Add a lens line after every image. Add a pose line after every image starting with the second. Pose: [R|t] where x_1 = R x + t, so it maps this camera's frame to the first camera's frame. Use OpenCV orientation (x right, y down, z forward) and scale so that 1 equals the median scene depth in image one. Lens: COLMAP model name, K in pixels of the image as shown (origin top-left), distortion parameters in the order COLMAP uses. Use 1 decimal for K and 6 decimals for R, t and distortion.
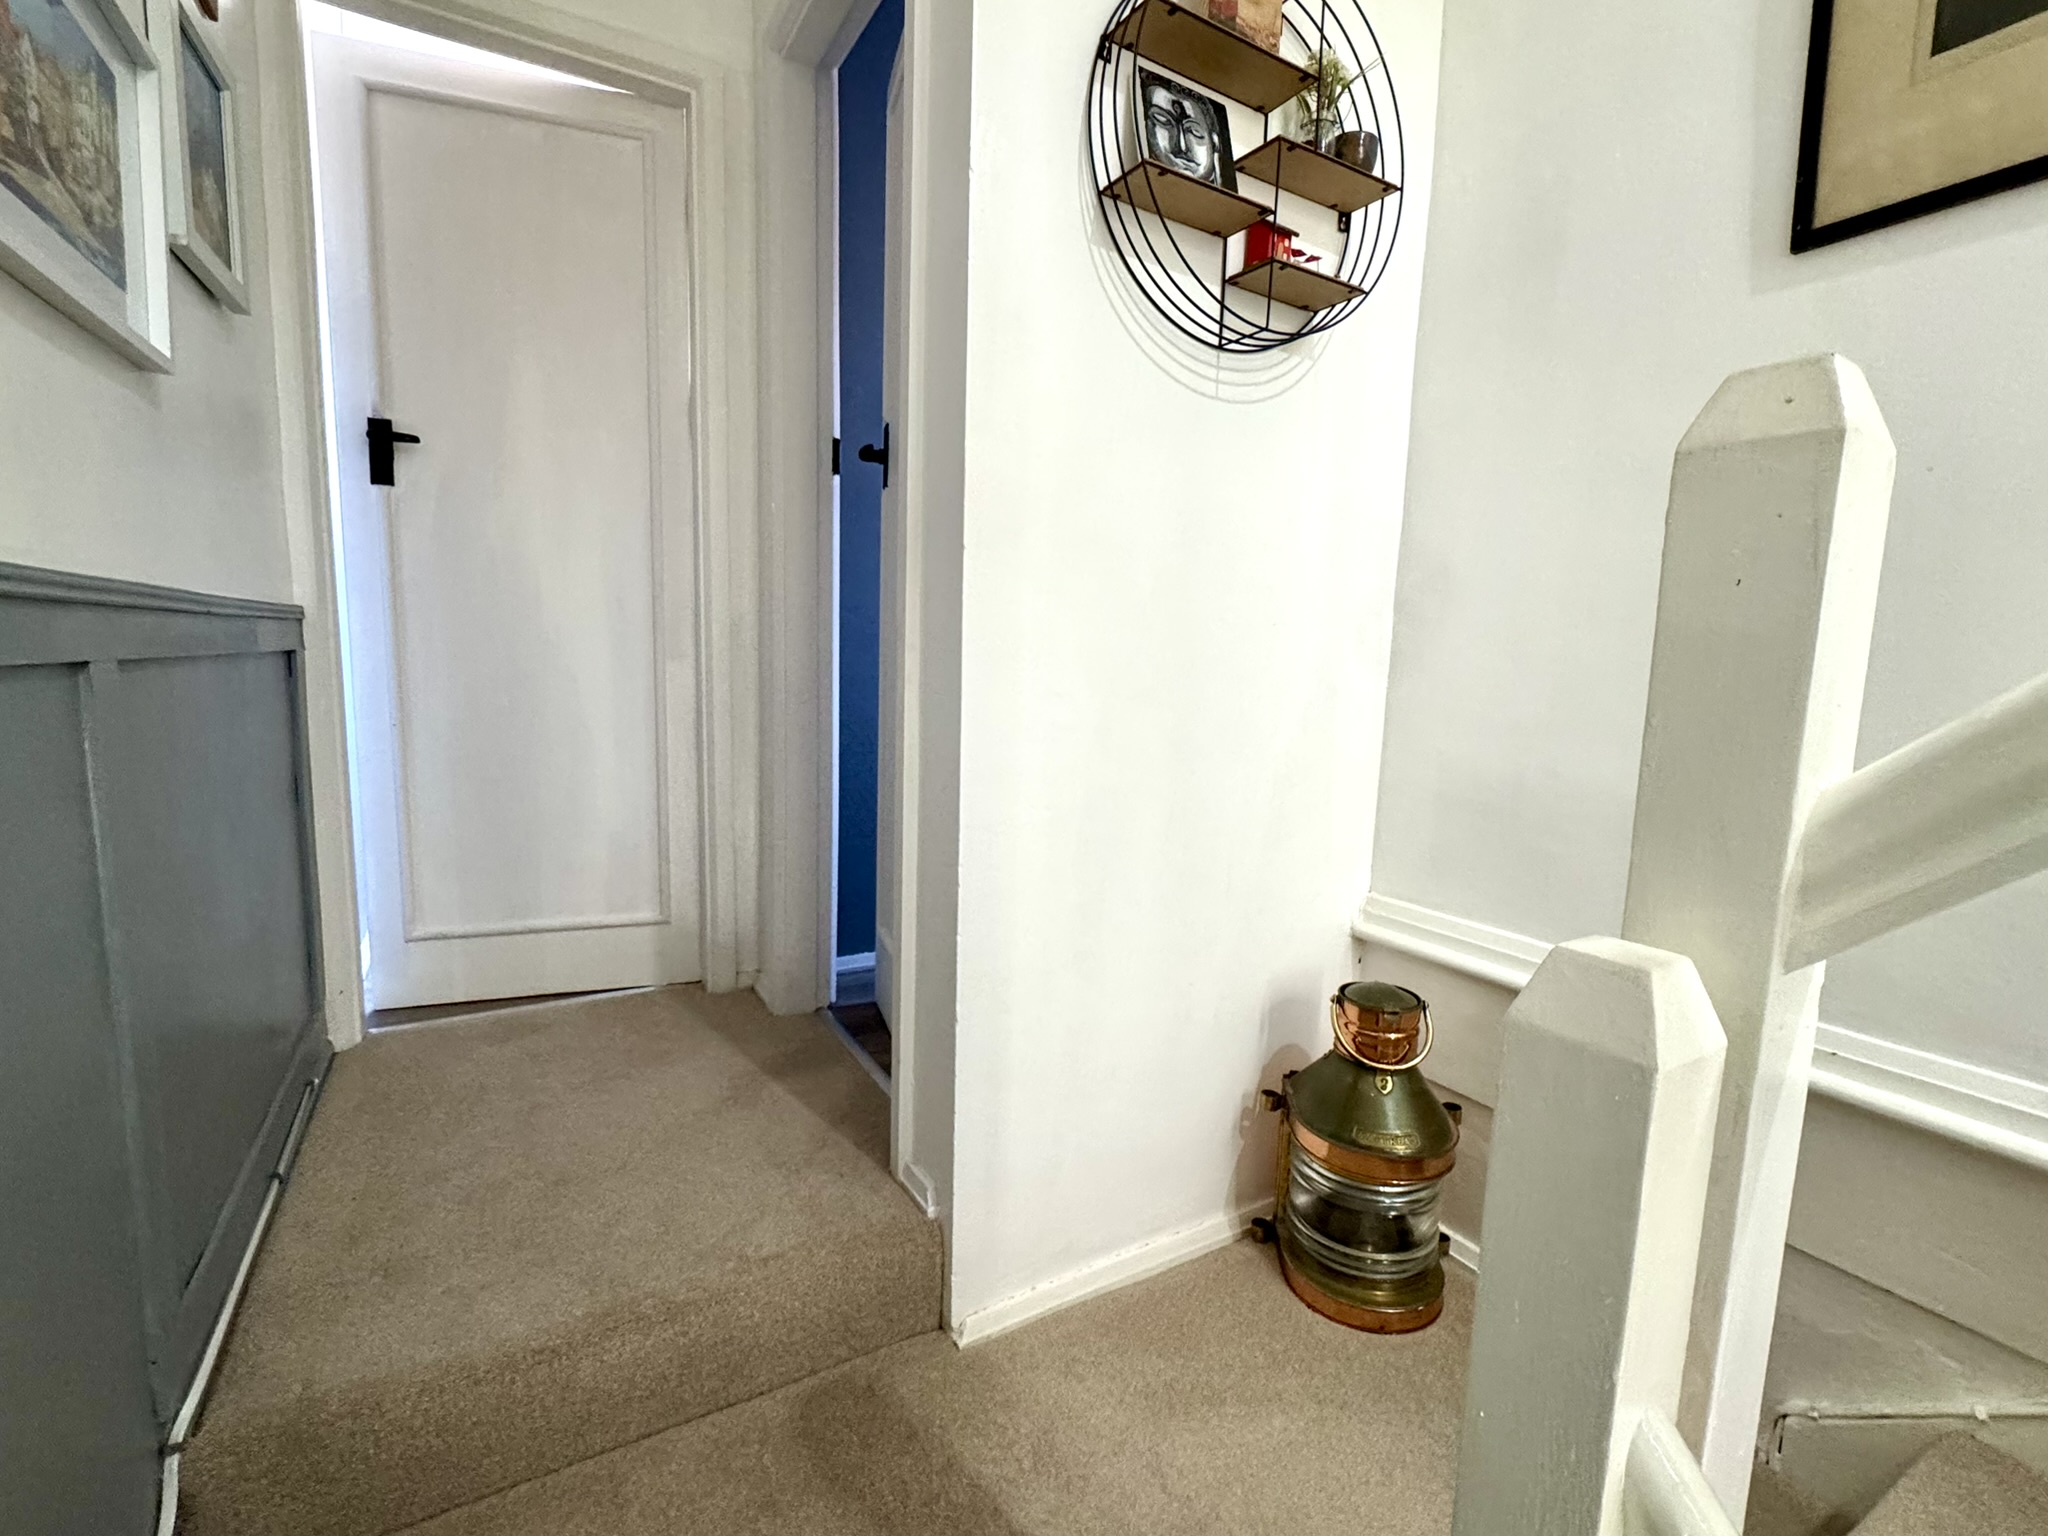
lens RADIAL K [[893.5, 0, 1019.8], [0, 893.5, 766.4], [0, 0, 1]] dist [0.000113, 0.000030]
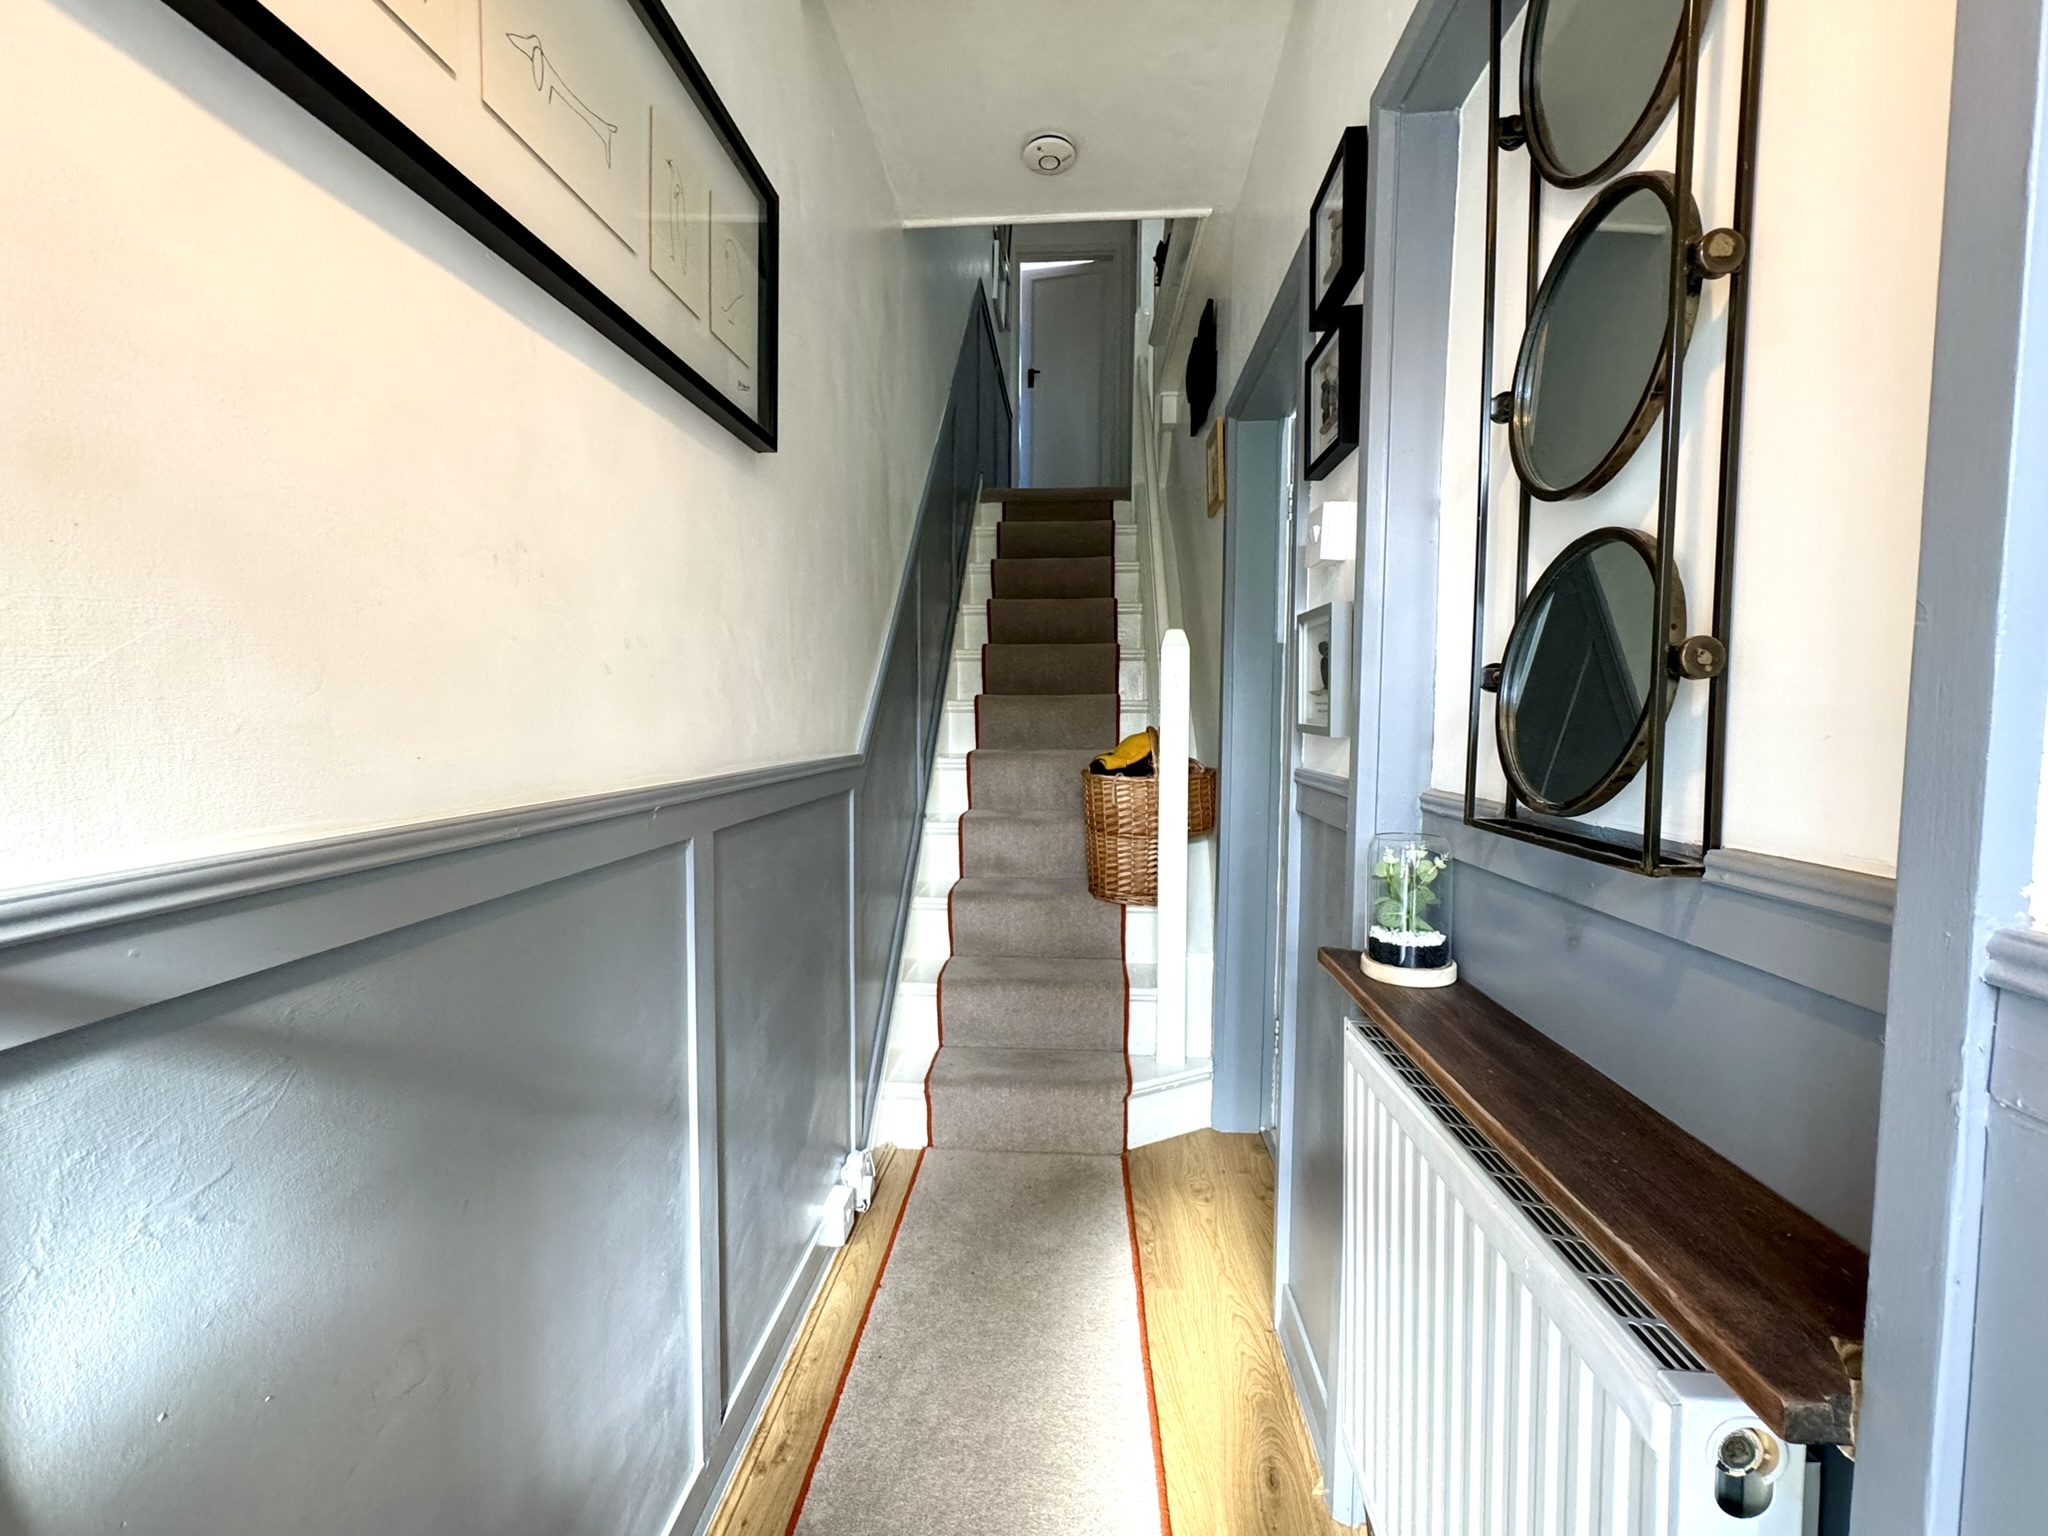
lens RADIAL K [[820.8, 0, 1024.4], [0, 820.8, 761.1], [0, 0, 1]] dist [-0.004414, 0.000045]
pose [[0.832404, 0.002310, -0.554165, 1.094022], [-0.047798, 0.996564, -0.067643, 1.406596], [0.552104, 0.082795, 0.829654, -1.623825]]
